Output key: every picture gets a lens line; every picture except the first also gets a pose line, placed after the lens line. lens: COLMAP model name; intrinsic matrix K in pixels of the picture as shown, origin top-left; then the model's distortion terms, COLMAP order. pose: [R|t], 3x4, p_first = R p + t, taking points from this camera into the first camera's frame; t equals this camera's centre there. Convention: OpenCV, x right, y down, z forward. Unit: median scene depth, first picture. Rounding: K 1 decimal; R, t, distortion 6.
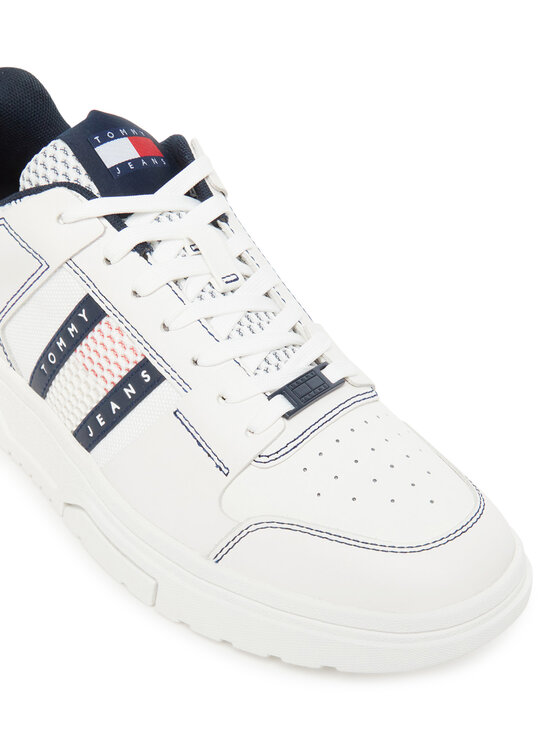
lens RADIAL K [[818.6, 0, 285.1], [0, 818.6, 378.0], [0, 0, 1]] dist [0.016799, 0.000000]
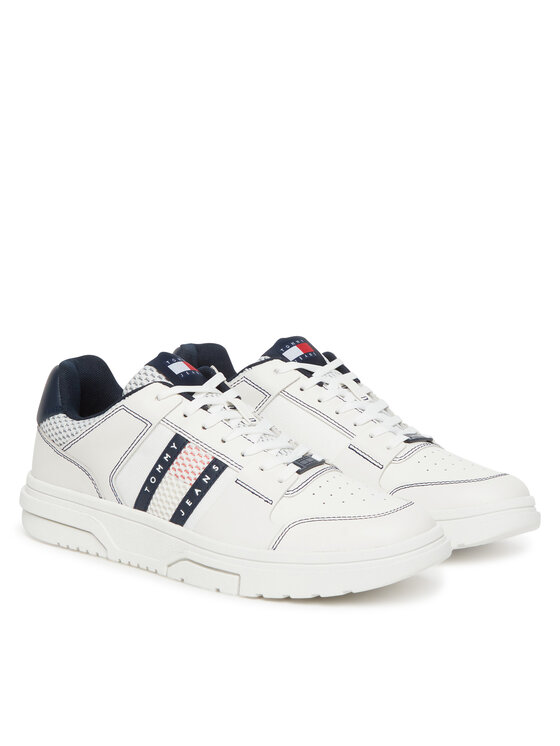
lens RADIAL K [[1525.4, 0, 279.1], [0, 1525.4, 372.9], [0, 0, 1]] dist [-0.106439, 0.000000]
pose [[0.978320, -0.086862, 0.188001, -0.640799], [0.179071, 0.810825, -0.557222, 1.703929], [-0.104035, 0.578808, 0.808801, -1.817433]]
